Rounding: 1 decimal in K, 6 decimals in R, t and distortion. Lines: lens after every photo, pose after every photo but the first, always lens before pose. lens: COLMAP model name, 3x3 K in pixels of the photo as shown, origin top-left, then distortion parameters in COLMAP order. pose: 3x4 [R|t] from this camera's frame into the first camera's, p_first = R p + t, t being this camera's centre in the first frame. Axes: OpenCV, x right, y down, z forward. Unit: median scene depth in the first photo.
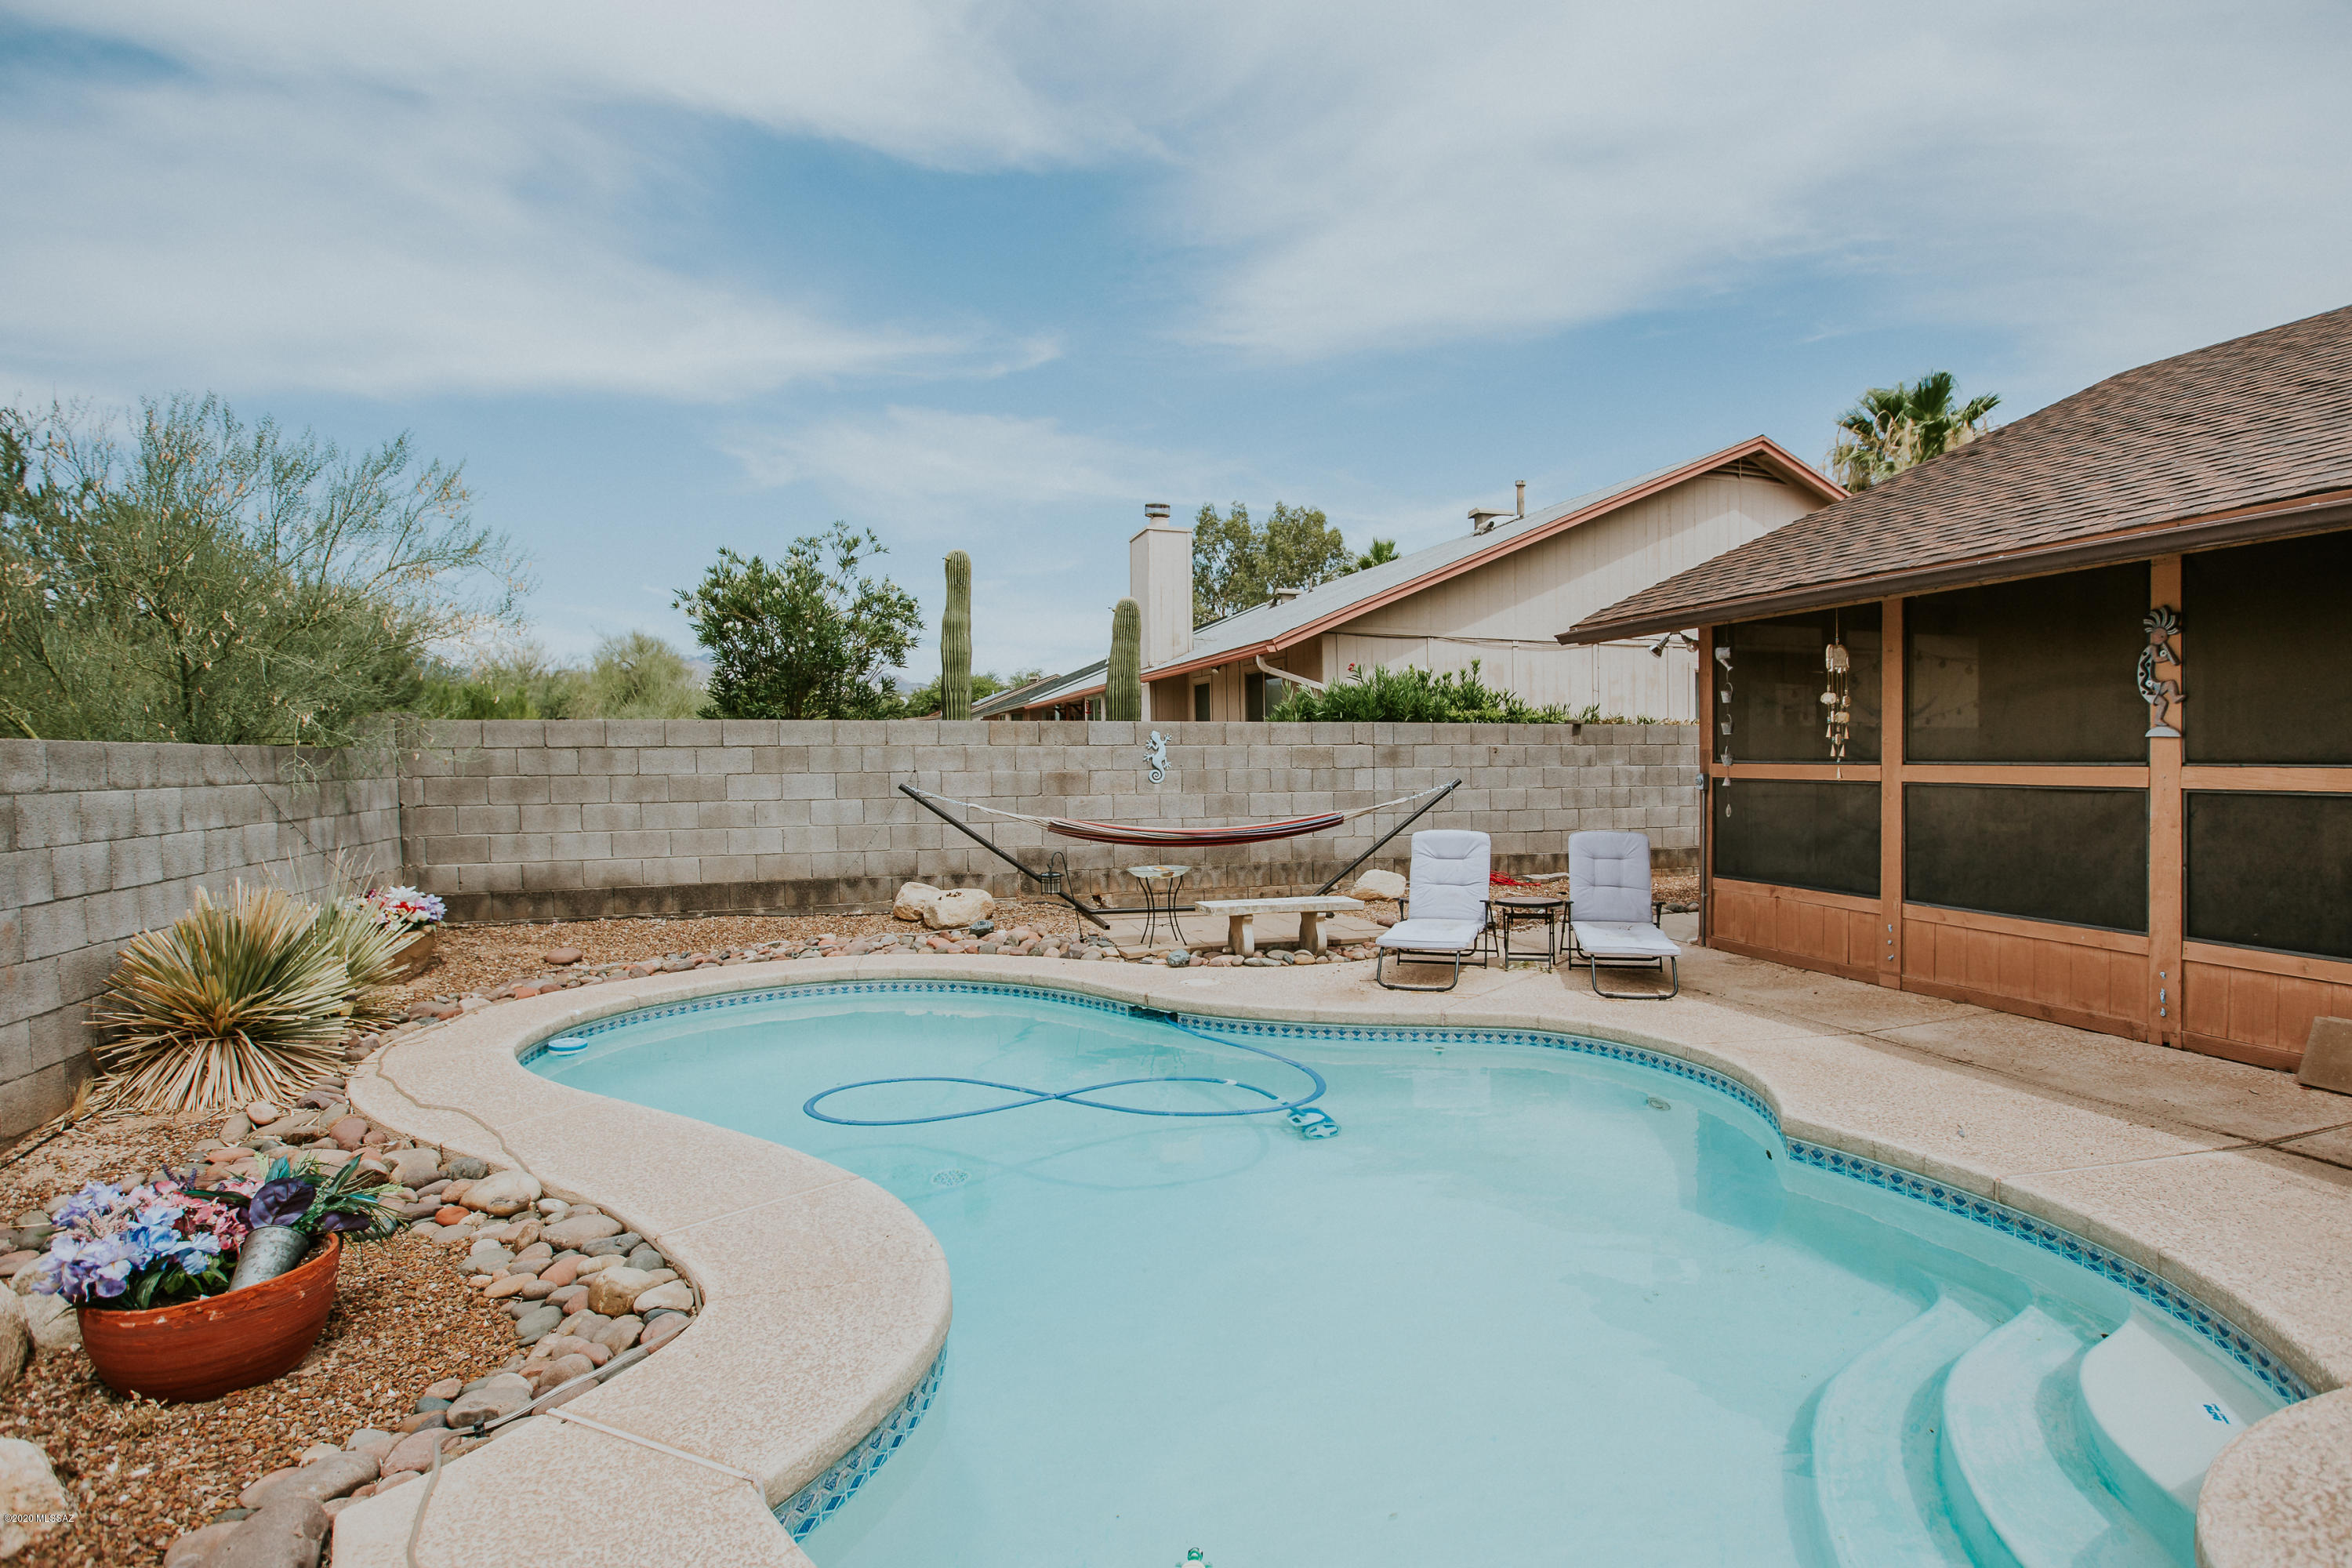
lens RADIAL K [[1229.5, 0, 1308.4], [0, 1229.5, 792.5], [0, 0, 1]] dist [-0.062089, 0.027101]
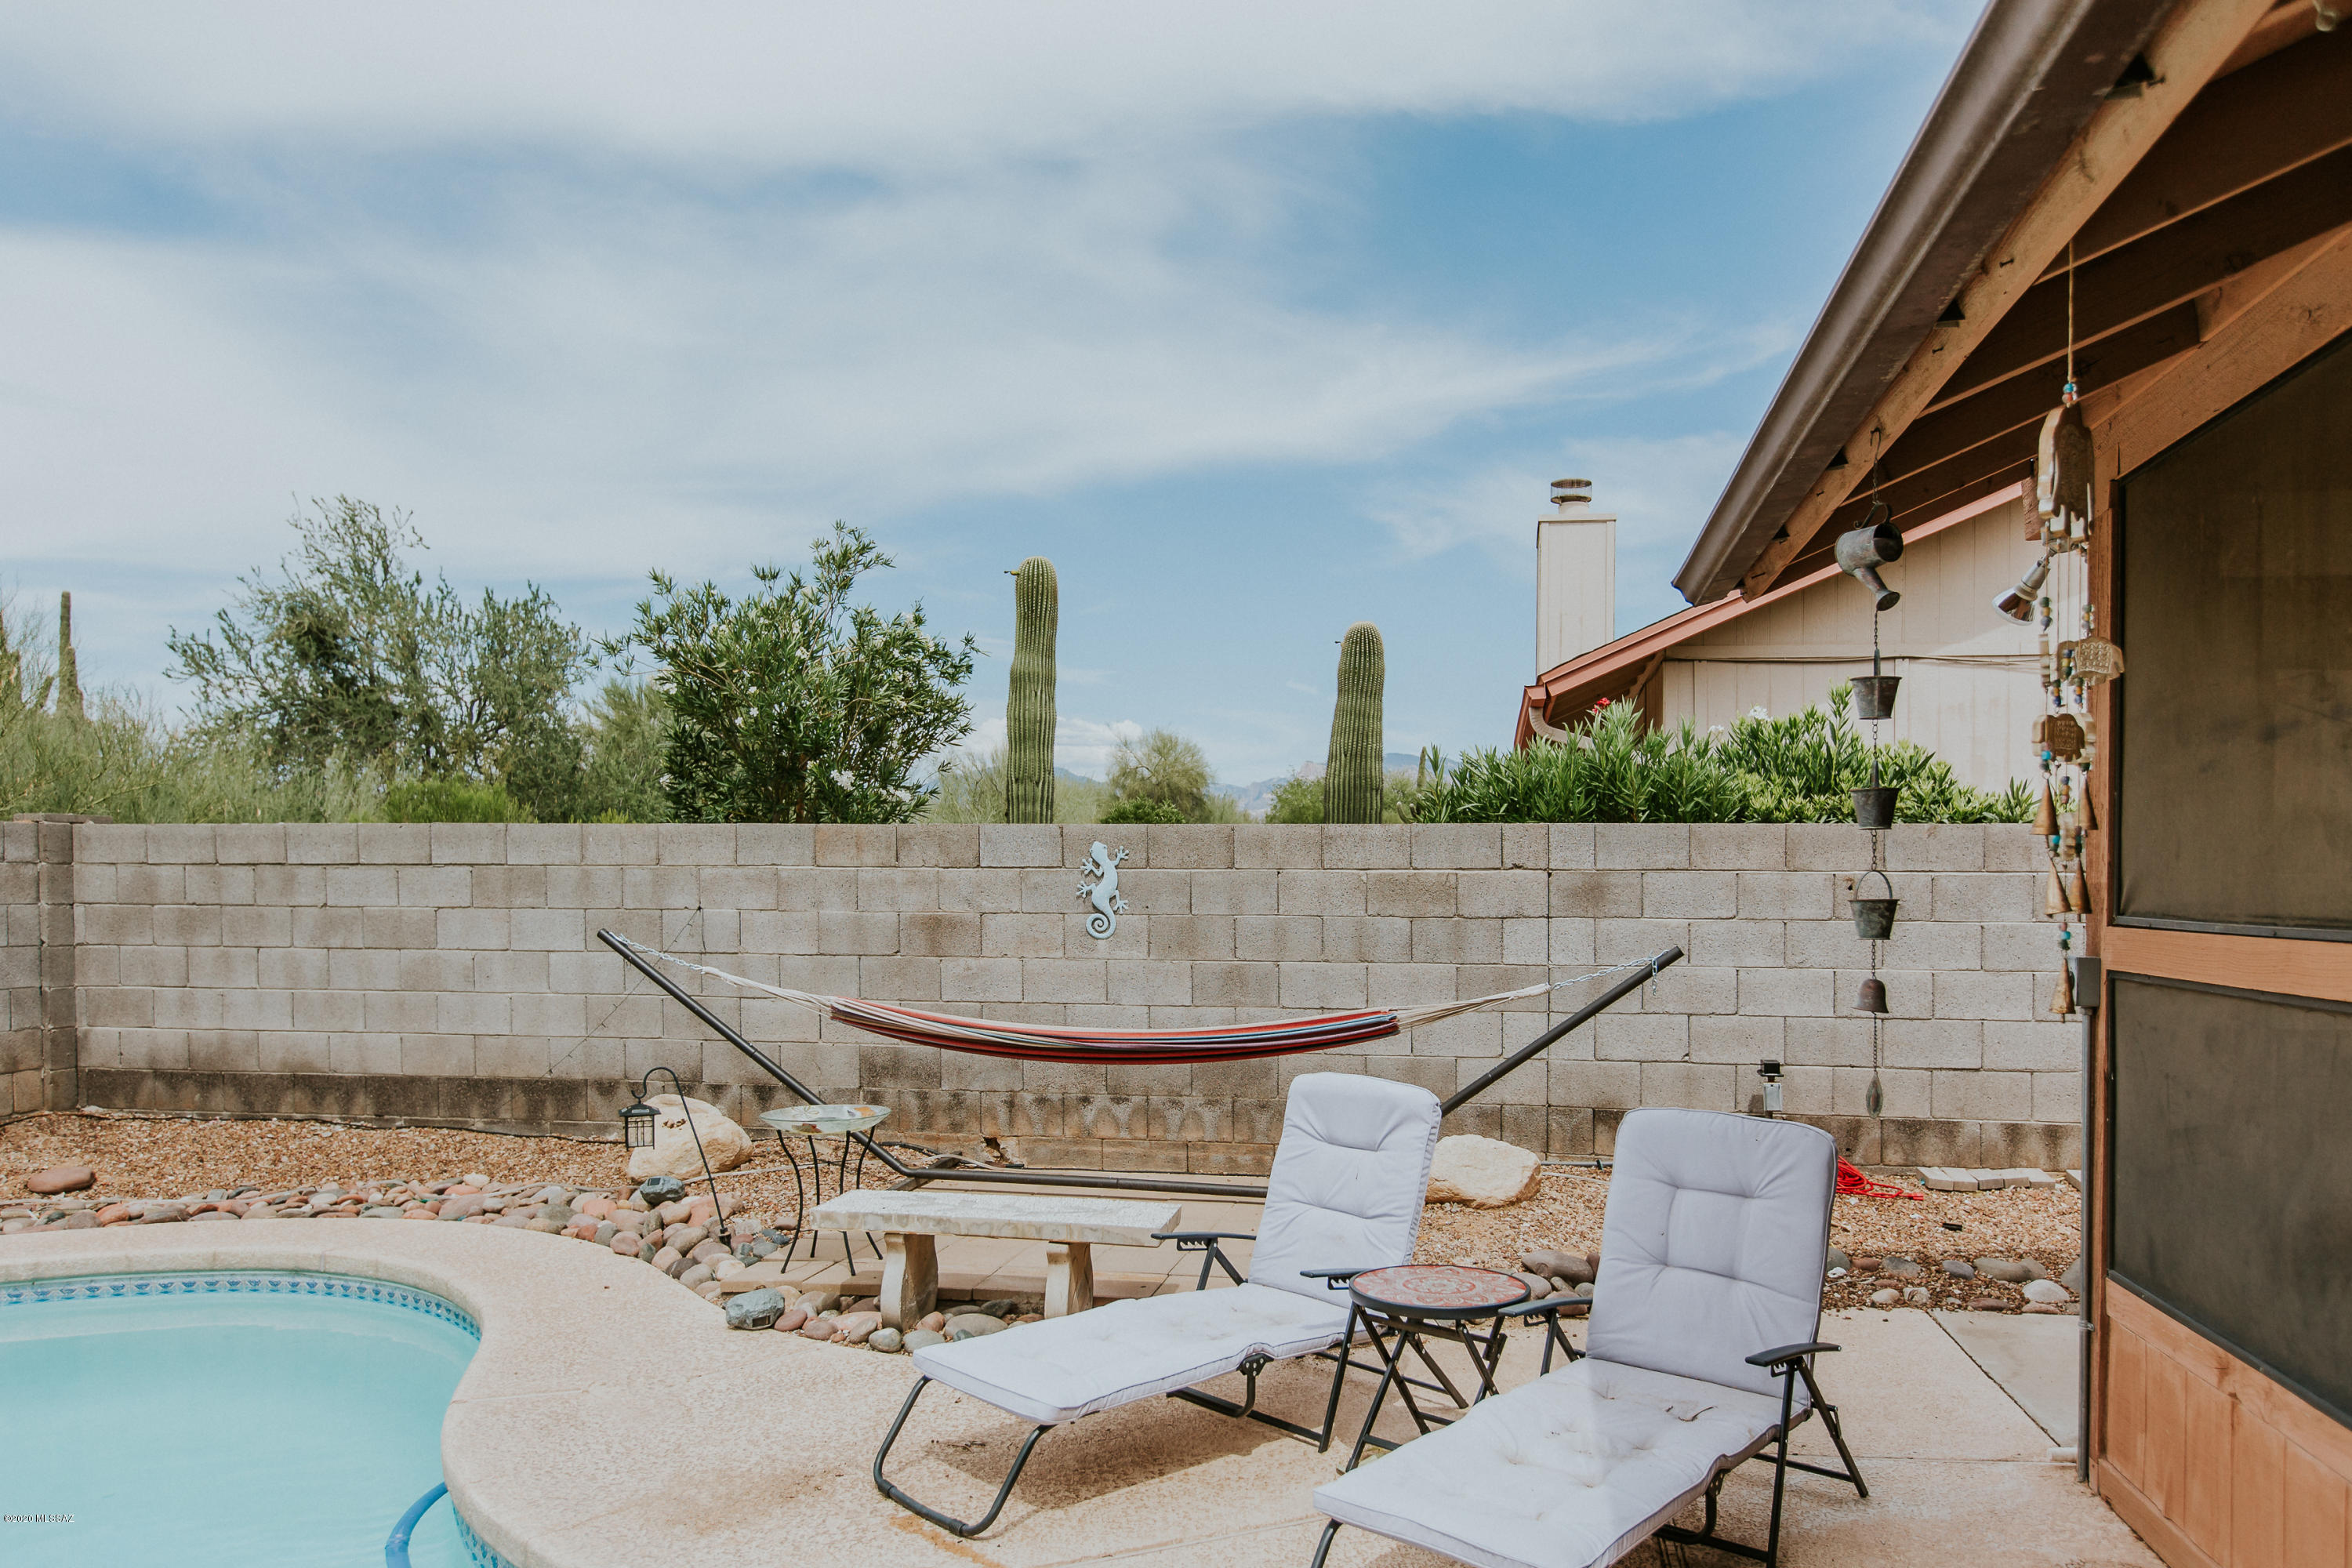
lens RADIAL K [[1652.0, 0, 1182.3], [0, 1652.0, 895.0], [0, 0, 1]] dist [0.023796, -0.053819]
pose [[0.866166, 0.014157, -0.499555, 0.295430], [-0.025704, 0.999538, -0.016242, -0.017270], [0.499094, 0.026909, 0.866130, 0.425039]]
